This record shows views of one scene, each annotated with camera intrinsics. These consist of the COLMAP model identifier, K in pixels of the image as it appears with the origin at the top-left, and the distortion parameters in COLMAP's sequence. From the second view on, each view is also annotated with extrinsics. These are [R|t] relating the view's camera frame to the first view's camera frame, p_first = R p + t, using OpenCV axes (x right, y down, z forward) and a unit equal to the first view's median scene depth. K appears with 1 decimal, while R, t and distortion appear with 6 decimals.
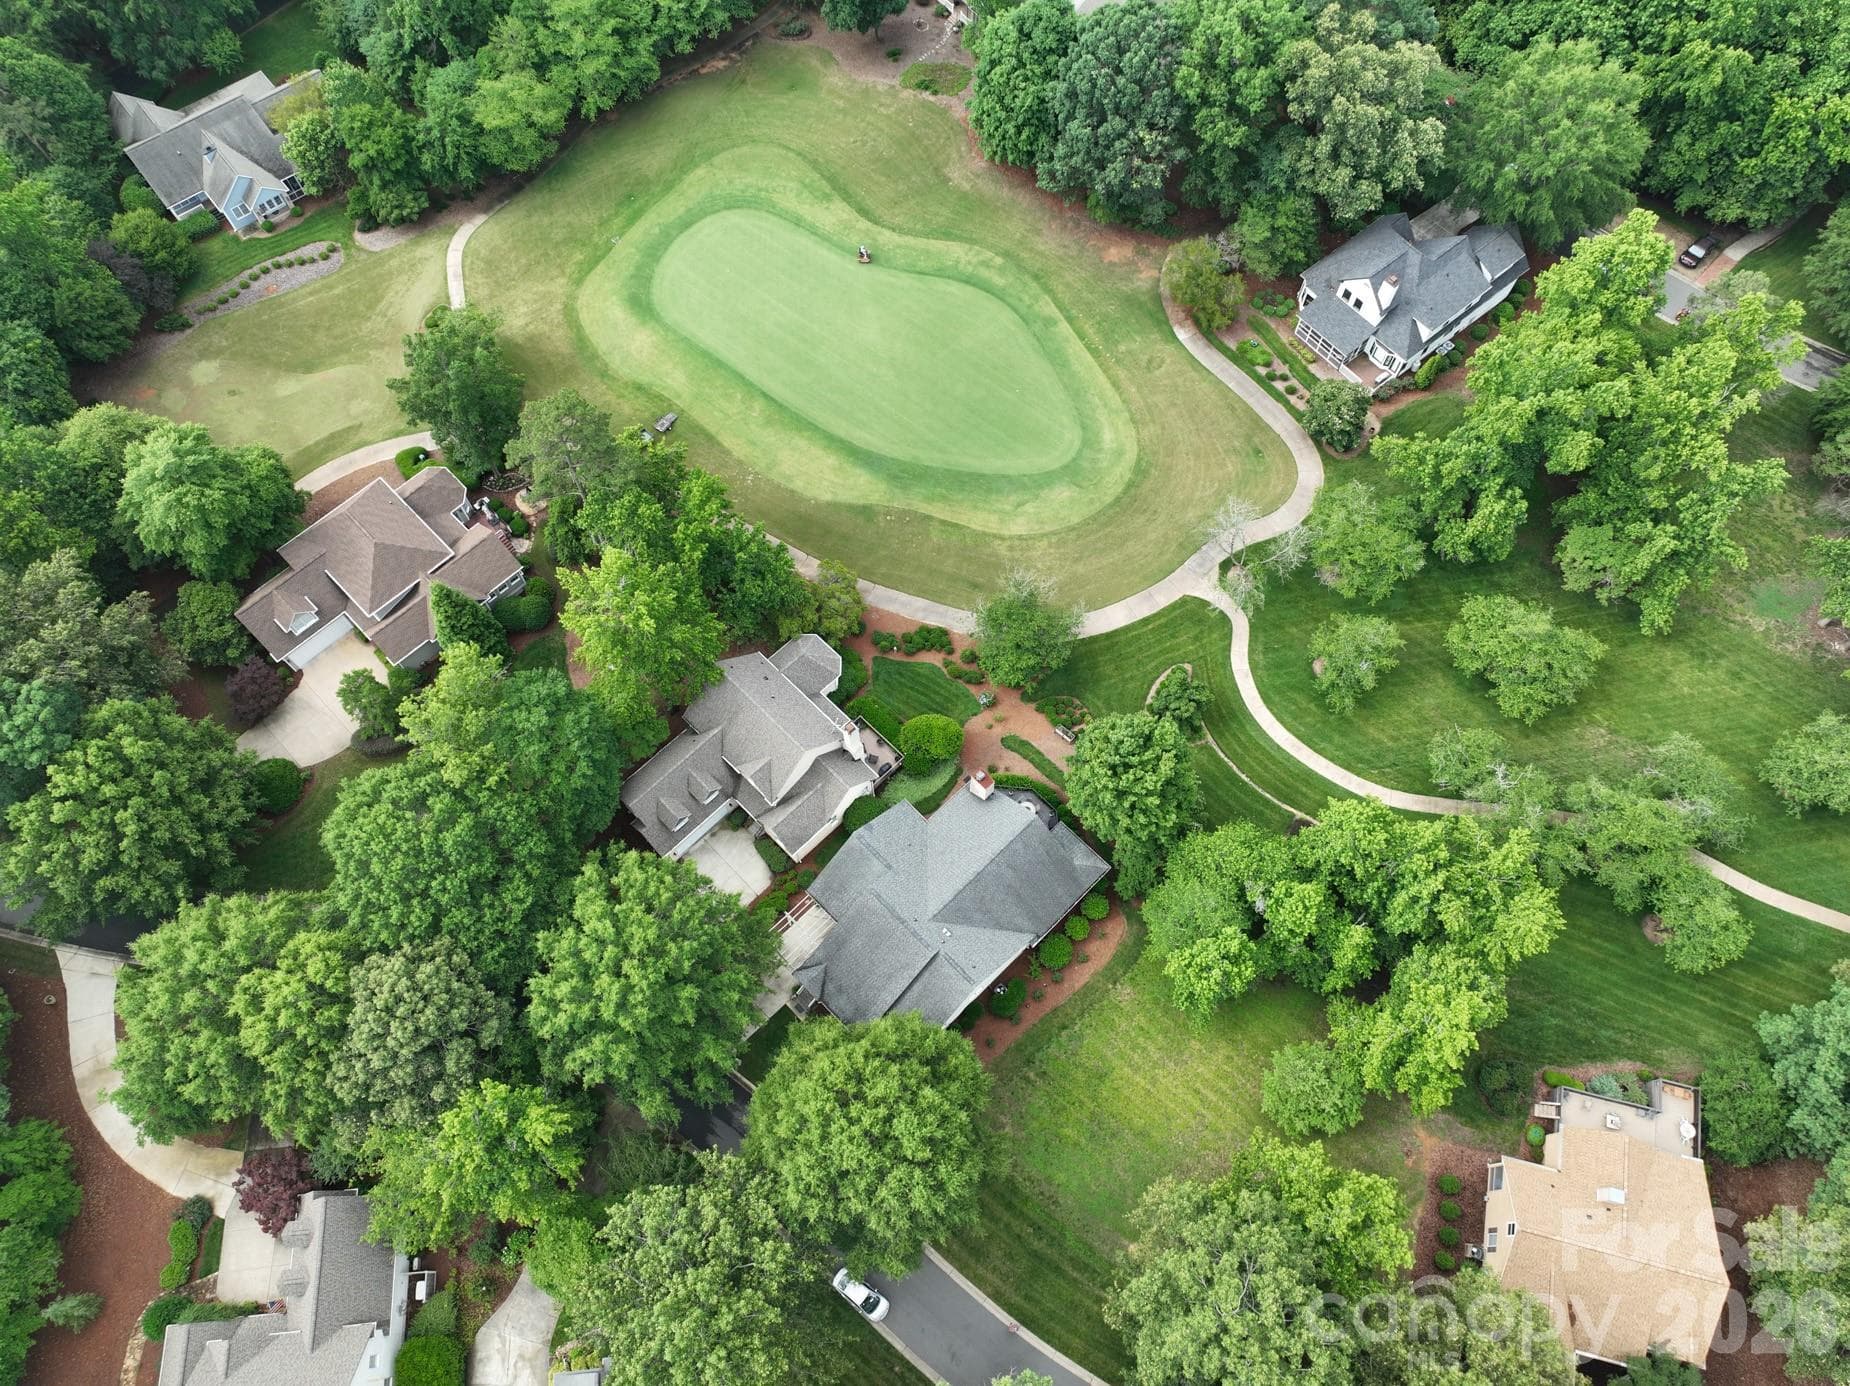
lens RADIAL K [[1301.2, 0, 921.5], [0, 1301.2, 691.5], [0, 0, 1]] dist [-0.008509, 0.032500]
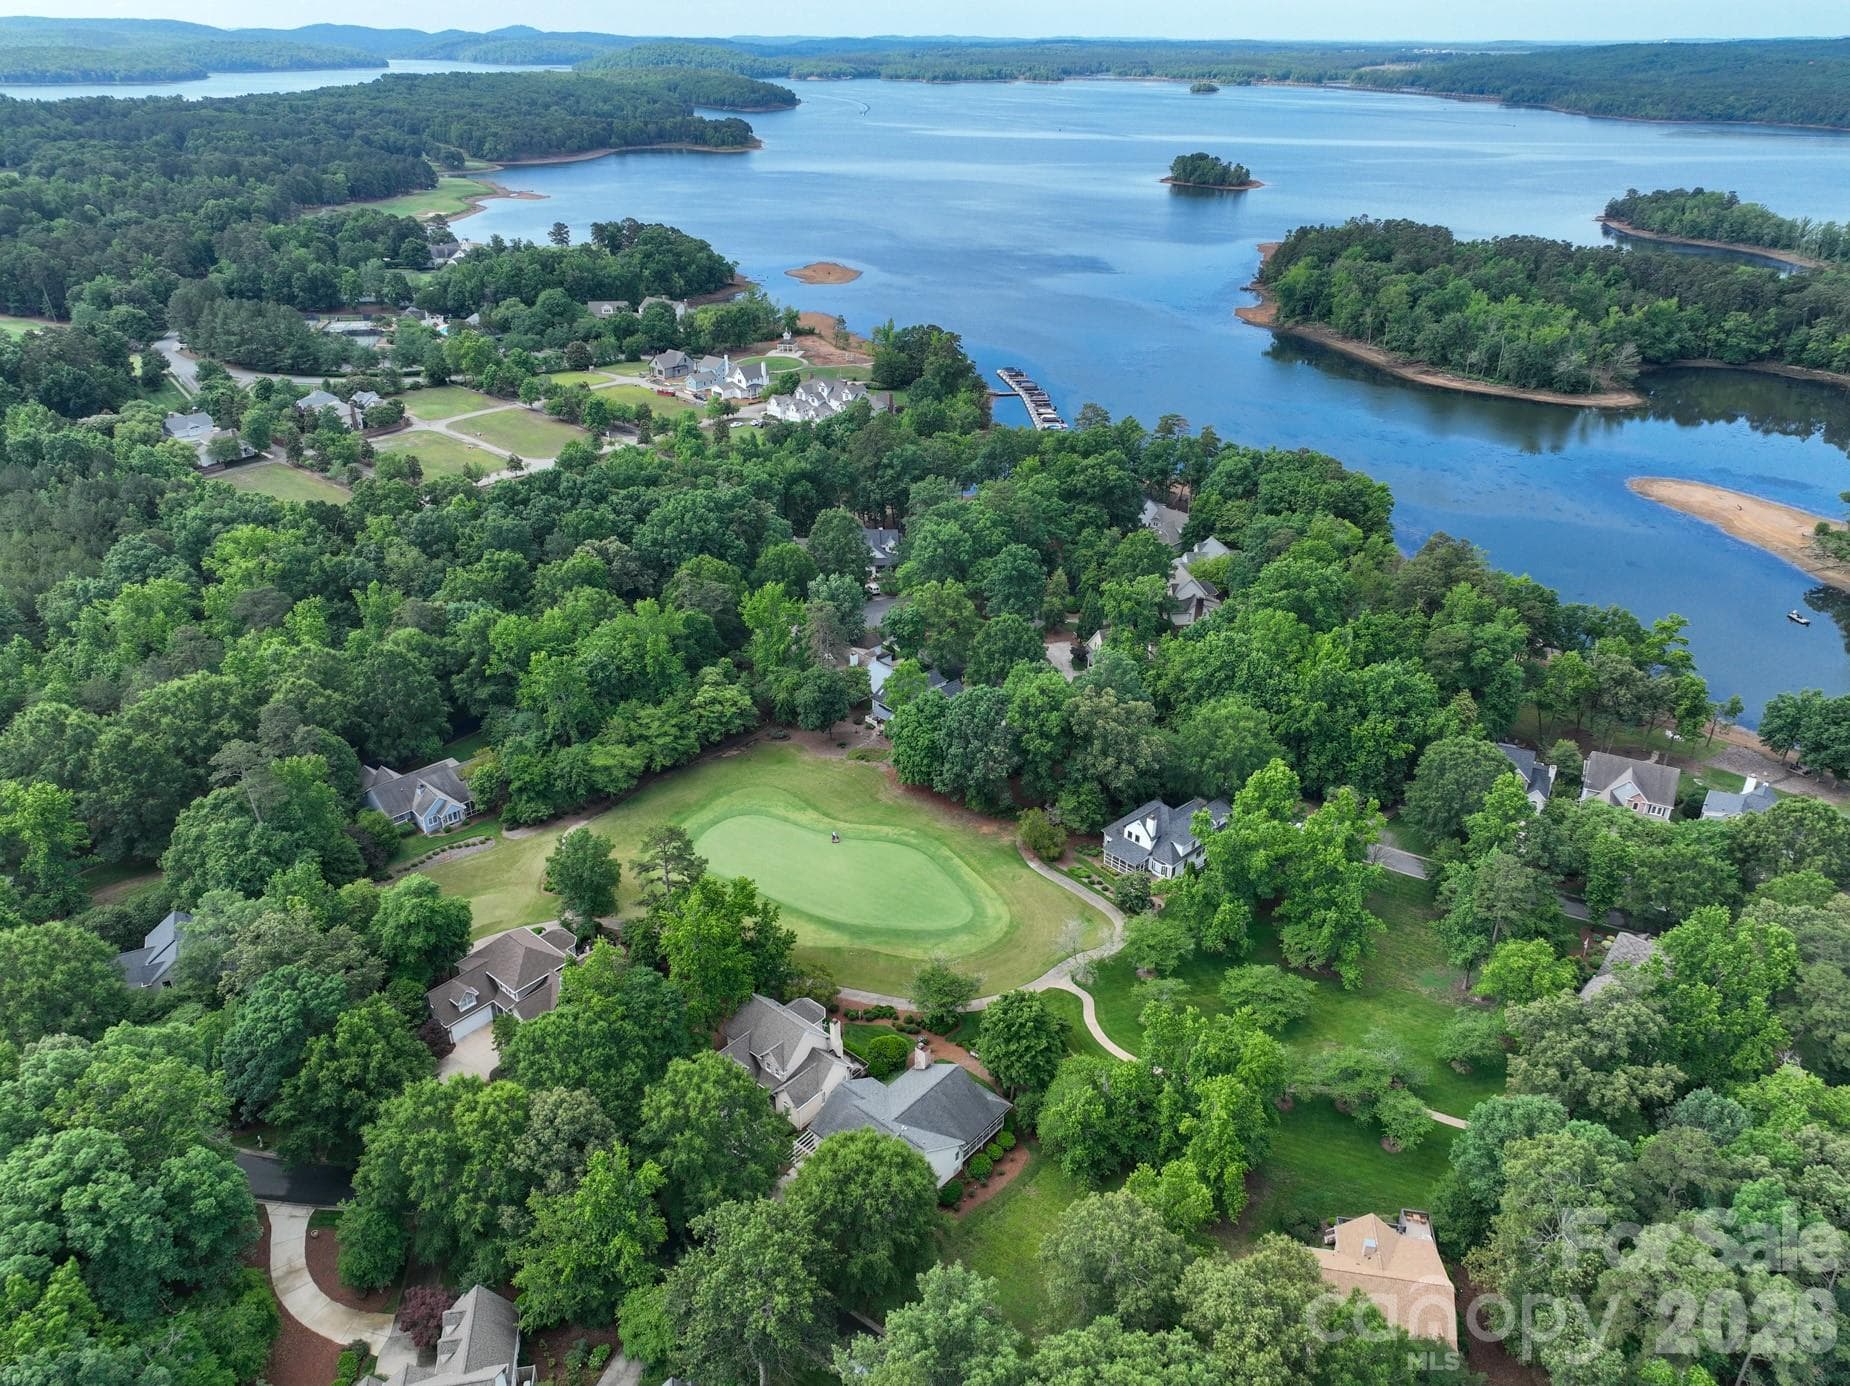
lens RADIAL K [[1301.2, 0, 921.5], [0, 1301.2, 691.5], [0, 0, 1]] dist [-0.008509, 0.032500]
pose [[0.997078, -0.027485, 0.071272, -0.042021], [0.065982, 0.780014, -0.622274, 0.562809], [-0.038490, 0.625159, 0.779548, -0.370840]]
